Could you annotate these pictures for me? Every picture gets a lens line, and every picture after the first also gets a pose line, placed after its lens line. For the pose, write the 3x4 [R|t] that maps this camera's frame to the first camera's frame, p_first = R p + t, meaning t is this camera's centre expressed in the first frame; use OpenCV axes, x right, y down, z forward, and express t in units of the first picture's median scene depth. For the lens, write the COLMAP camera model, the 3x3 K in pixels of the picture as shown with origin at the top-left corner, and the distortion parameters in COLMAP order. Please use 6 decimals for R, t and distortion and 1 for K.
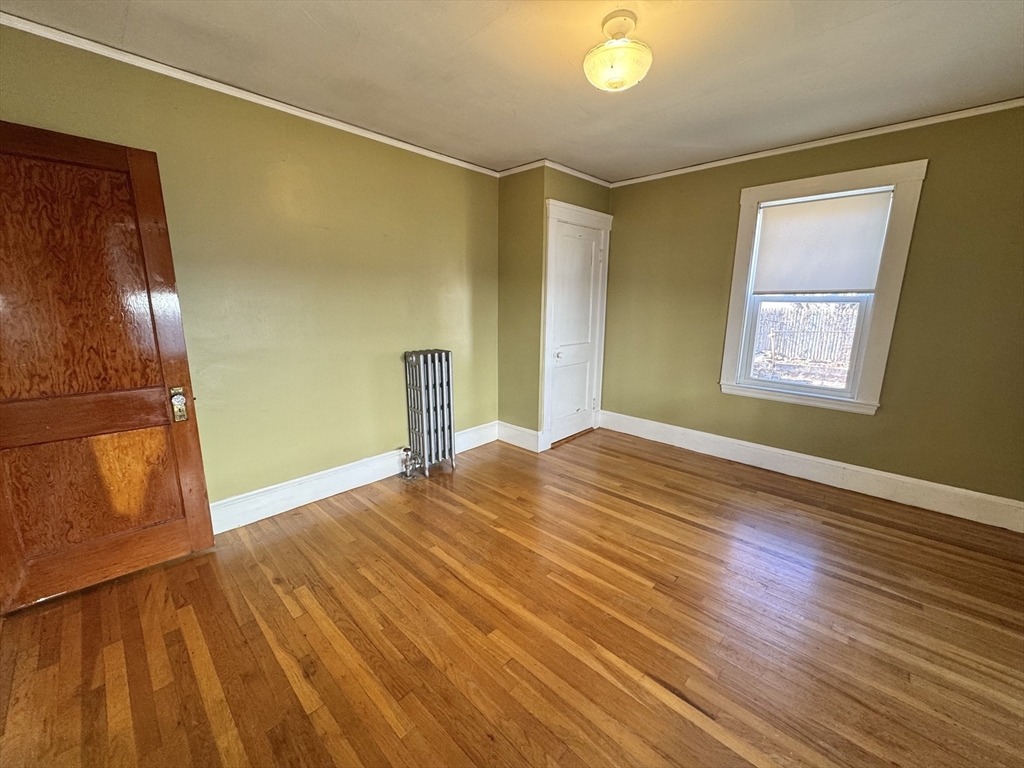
lens RADIAL K [[408.6, 0, 511.8], [0, 408.6, 381.2], [0, 0, 1]] dist [-0.001416, -0.000235]
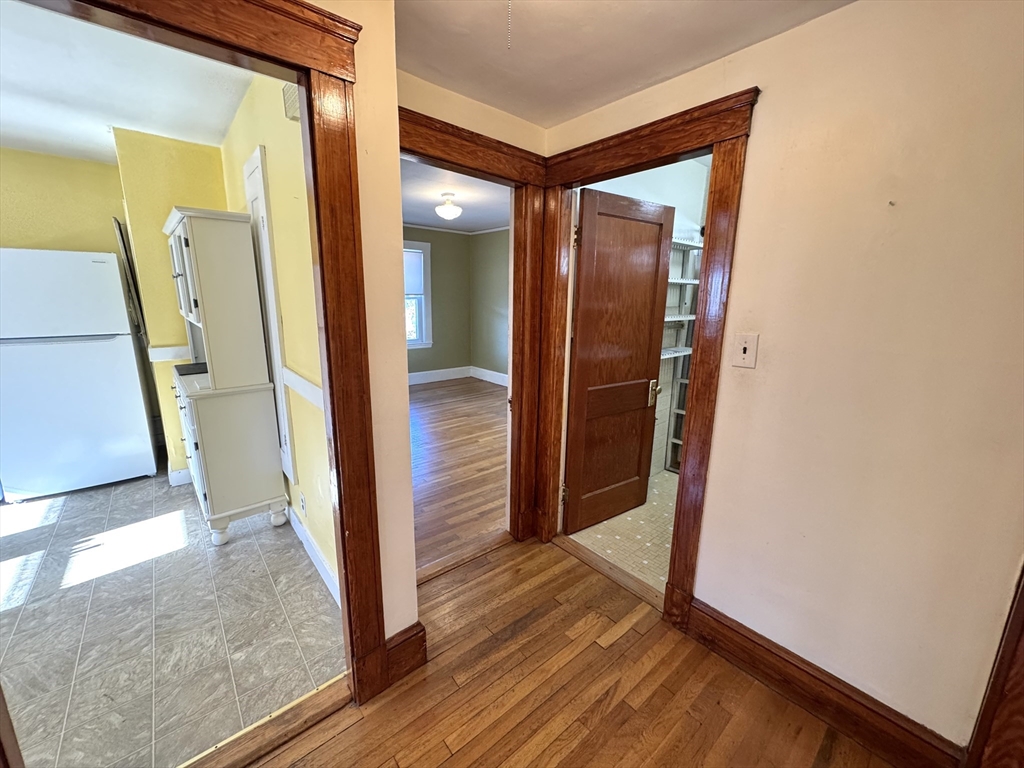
lens RADIAL K [[408.6, 0, 511.8], [0, 408.6, 381.2], [0, 0, 1]] dist [-0.001416, -0.000235]
pose [[0.103628, -0.212911, 0.971561, -1.524495], [0.181580, 0.964453, 0.191986, -0.103987], [-0.977901, 0.156521, 0.138605, 0.273563]]
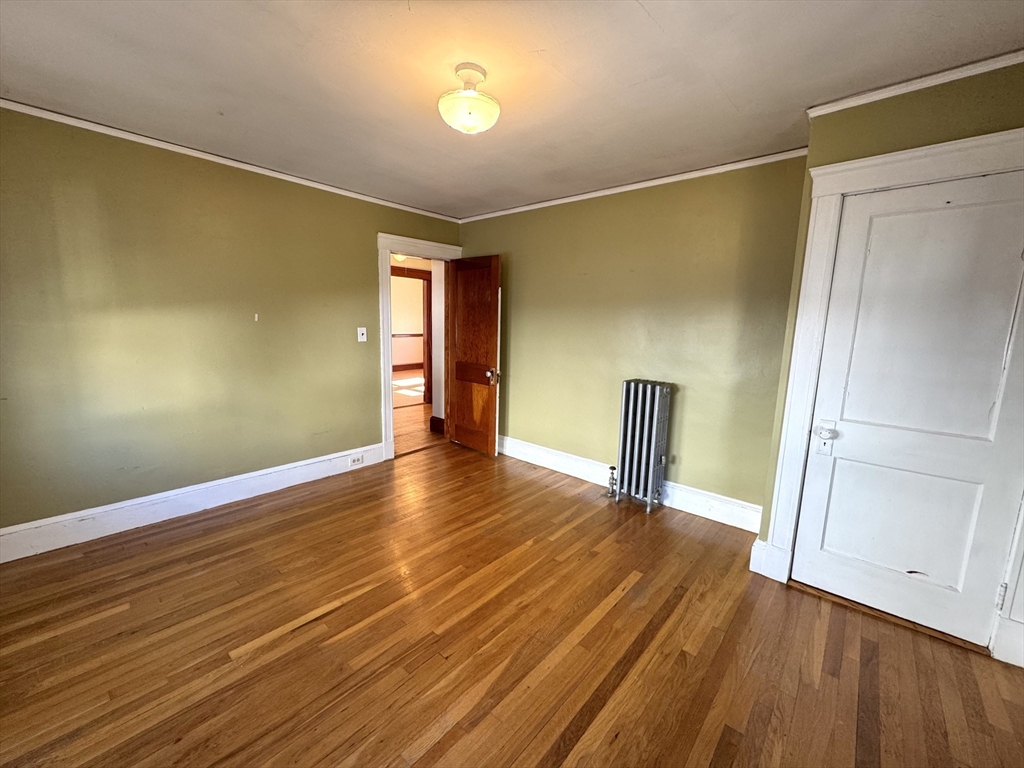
lens RADIAL K [[409.5, 0, 512.0], [0, 409.5, 384.0], [0, 0, 1]] dist [-0.002559, -0.000307]
pose [[0.037225, 0.146151, -0.988562, 0.907674], [-0.223016, 0.965513, 0.134345, -0.154799], [0.974104, 0.215464, 0.068535, 0.754737]]
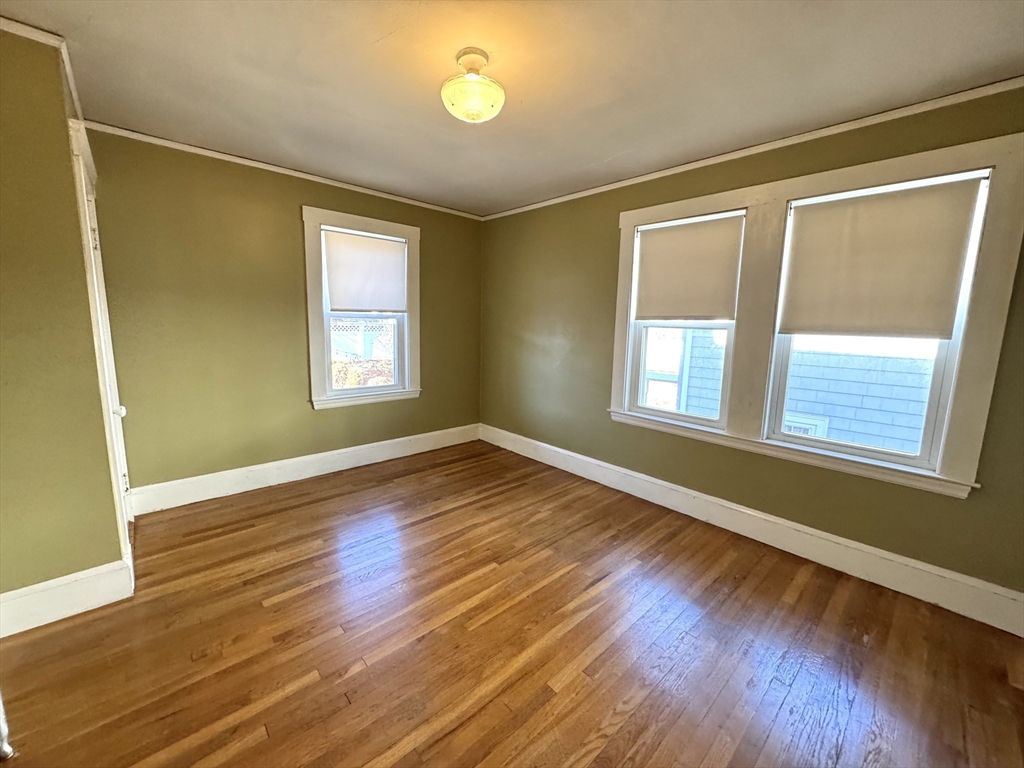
lens RADIAL K [[408.6, 0, 511.8], [0, 408.6, 381.2], [0, 0, 1]] dist [-0.001416, -0.000235]
pose [[0.061763, -0.151130, 0.986583, -0.556279], [0.174262, 0.974920, 0.138434, -0.124683], [-0.982760, 0.163374, 0.086550, 0.591854]]
